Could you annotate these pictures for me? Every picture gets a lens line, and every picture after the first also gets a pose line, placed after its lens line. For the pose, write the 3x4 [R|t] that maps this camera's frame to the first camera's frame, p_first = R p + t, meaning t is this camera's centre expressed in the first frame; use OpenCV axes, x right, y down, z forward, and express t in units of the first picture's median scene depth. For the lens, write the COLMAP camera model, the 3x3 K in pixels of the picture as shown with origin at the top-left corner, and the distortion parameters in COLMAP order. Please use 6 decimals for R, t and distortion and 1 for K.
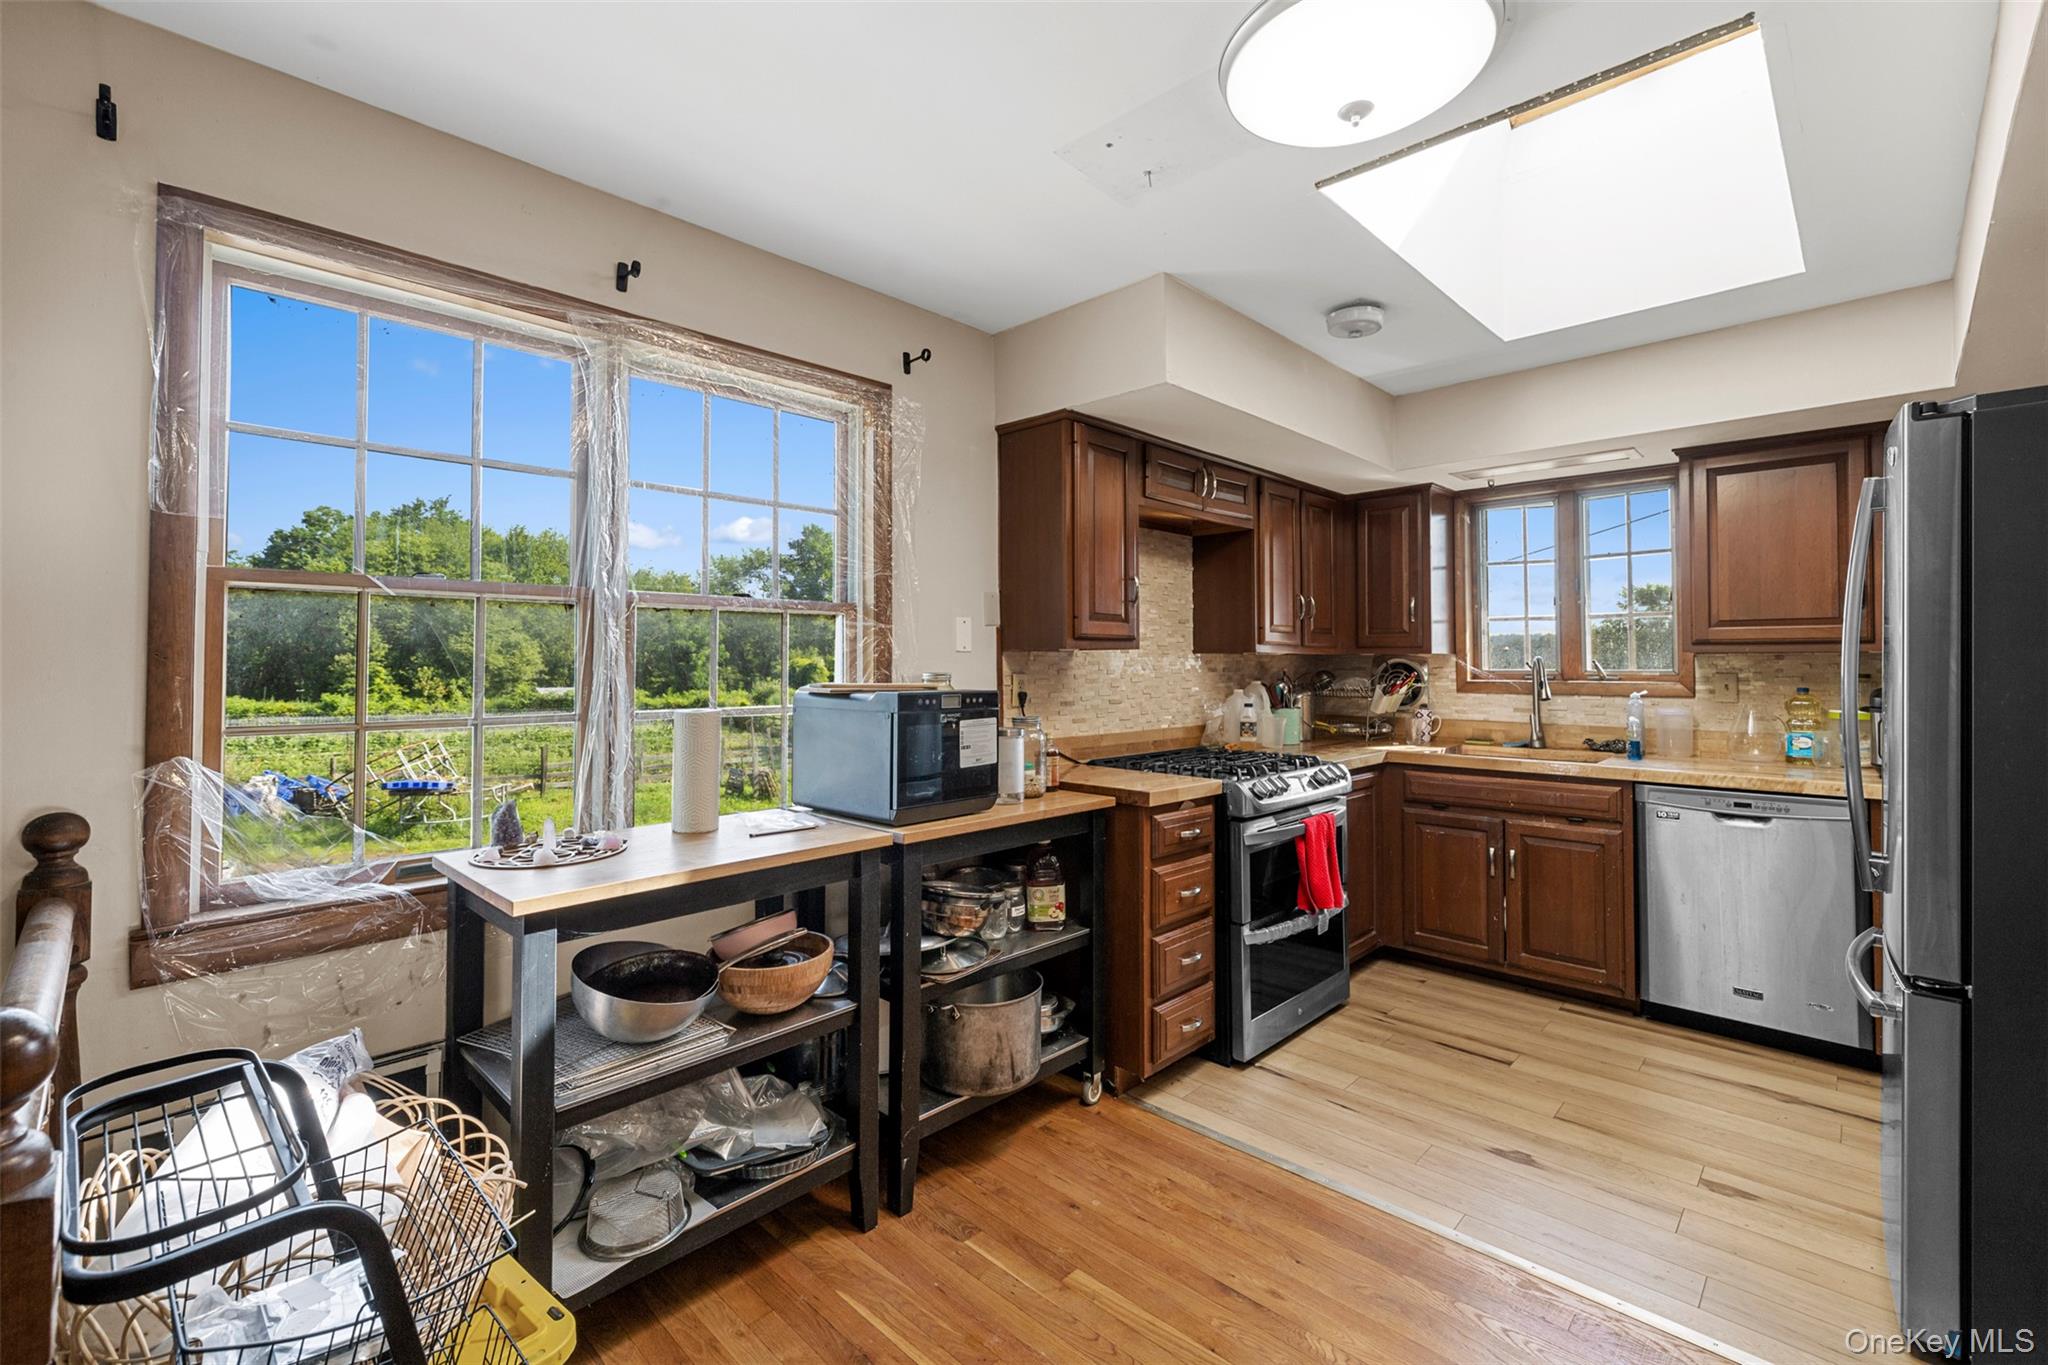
lens RADIAL K [[881.2, 0, 1038.0], [0, 881.2, 662.7], [0, 0, 1]] dist [0.001571, -0.000052]
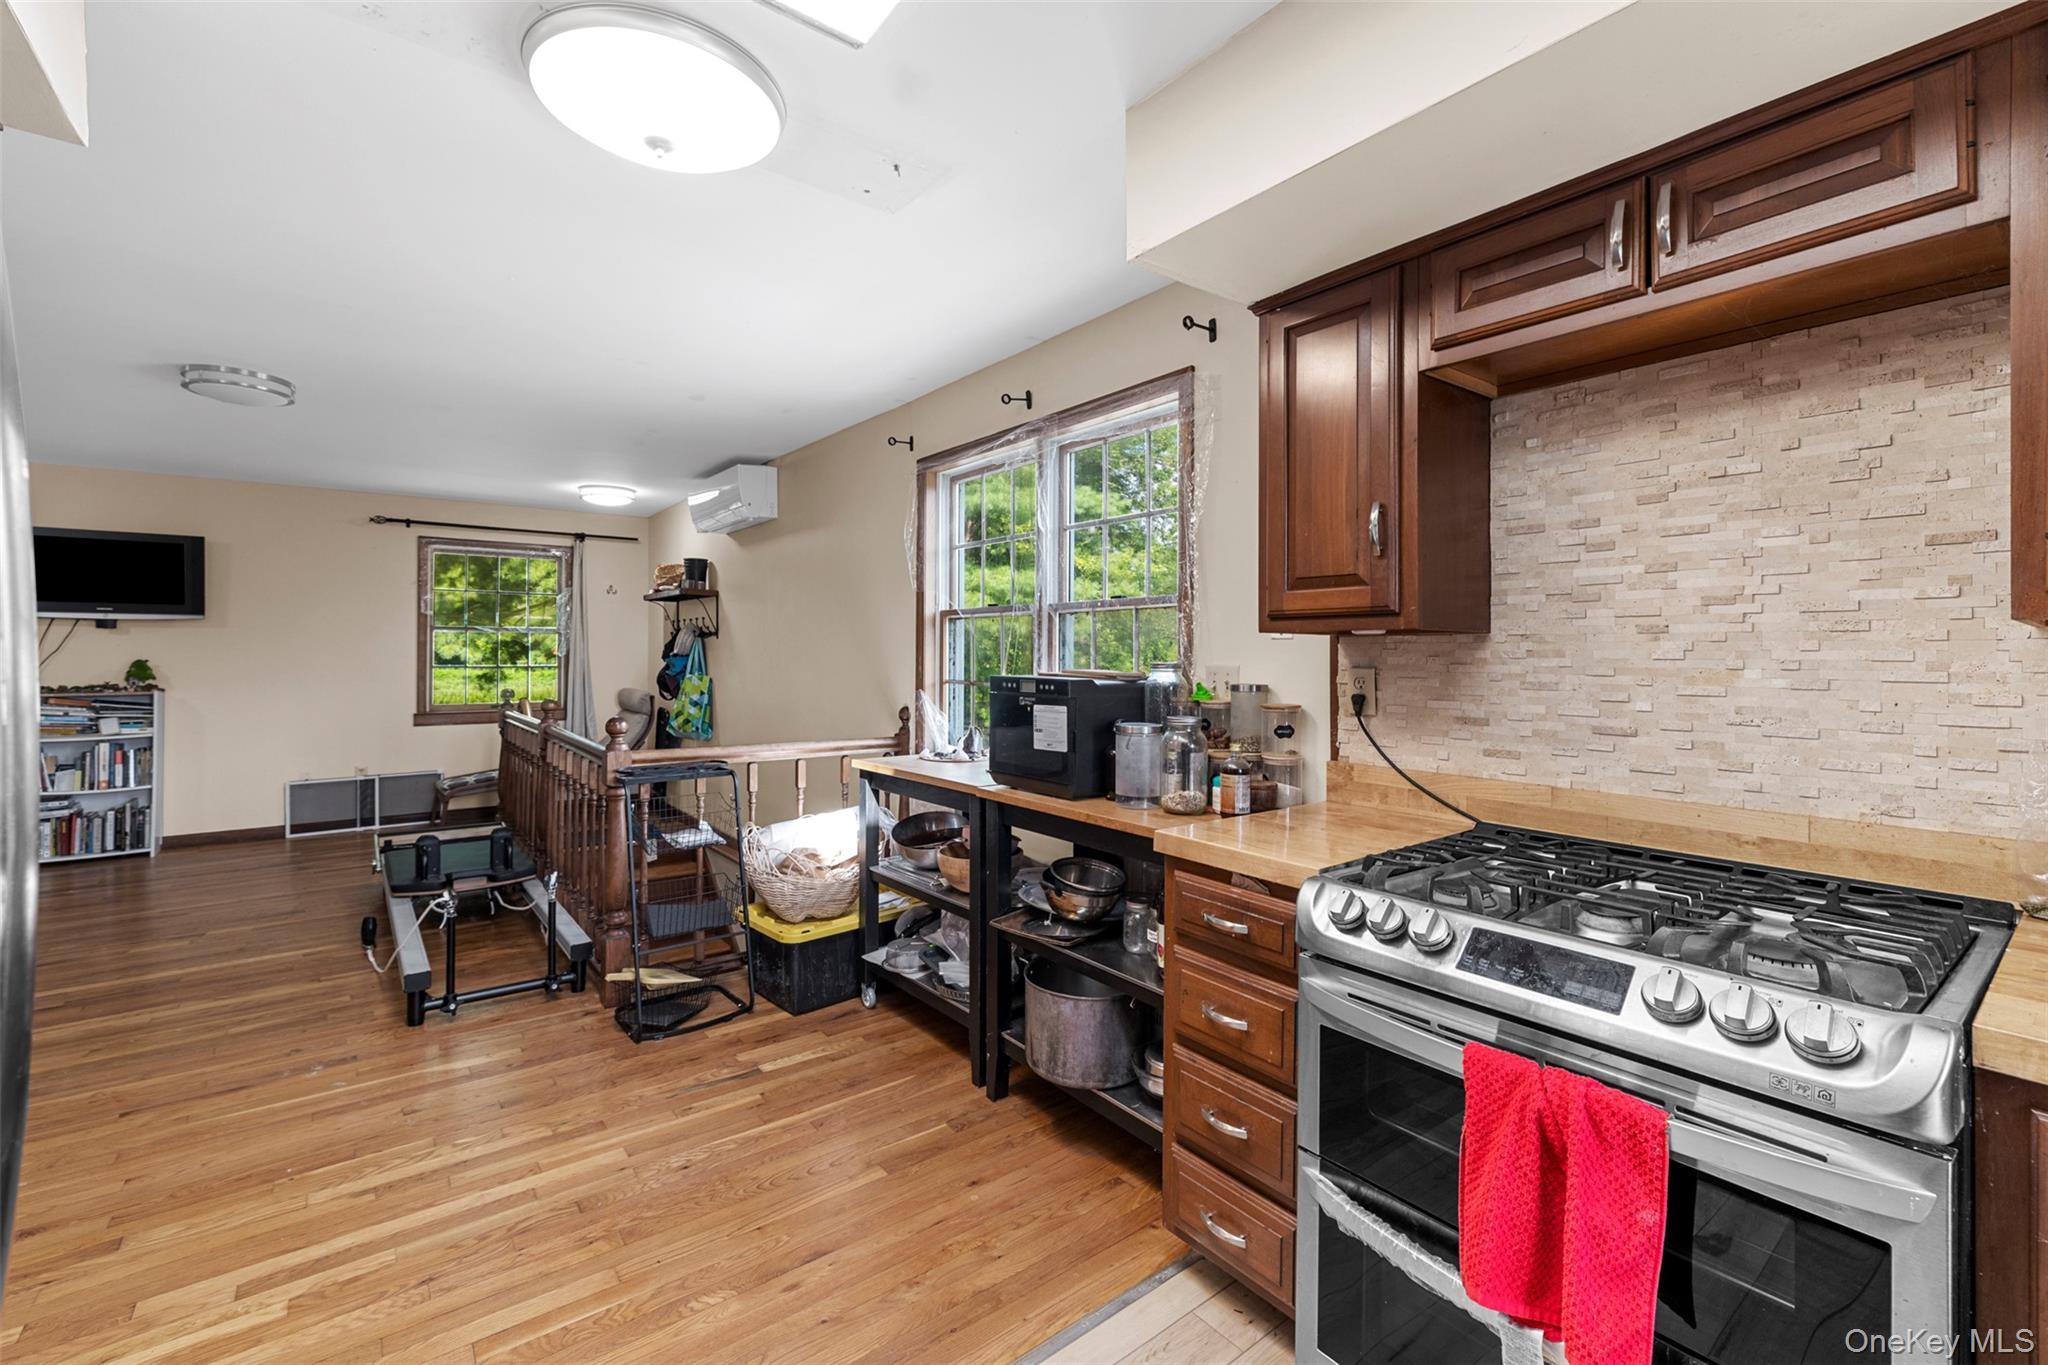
lens RADIAL K [[881.2, 0, 1006.2], [0, 881.2, 643.9], [0, 0, 1]] dist [0.001571, -0.000052]
pose [[-0.166535, 0.000240, -0.986035, 0.982387], [0.000789, 1.000000, 0.000110, -0.009062], [0.986035, -0.000760, -0.166536, 1.138460]]
